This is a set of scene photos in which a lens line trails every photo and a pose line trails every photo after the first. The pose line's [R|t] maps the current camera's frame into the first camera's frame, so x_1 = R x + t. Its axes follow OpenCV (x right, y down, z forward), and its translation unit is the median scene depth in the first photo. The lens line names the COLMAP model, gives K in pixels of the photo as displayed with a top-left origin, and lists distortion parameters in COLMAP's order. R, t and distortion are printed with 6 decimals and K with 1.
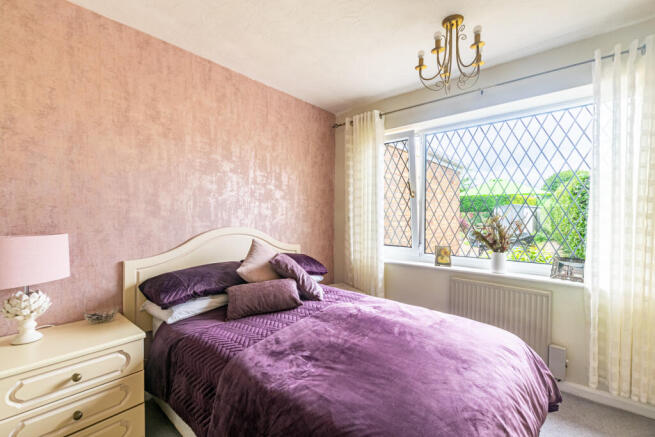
lens RADIAL K [[282.5, 0, 327.3], [0, 282.5, 220.6], [0, 0, 1]] dist [0.004572, 0.000611]
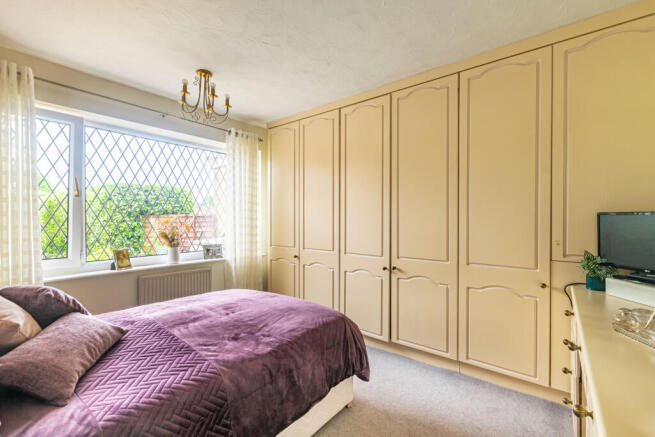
lens RADIAL K [[282.5, 0, 327.4], [0, 282.5, 219.3], [0, 0, 1]] dist [0.004572, 0.000611]
pose [[-0.034802, -0.001157, 0.999394, -0.711977], [0.021325, 0.999771, 0.001900, -0.000314], [-0.999167, 0.021378, -0.034770, 0.372805]]
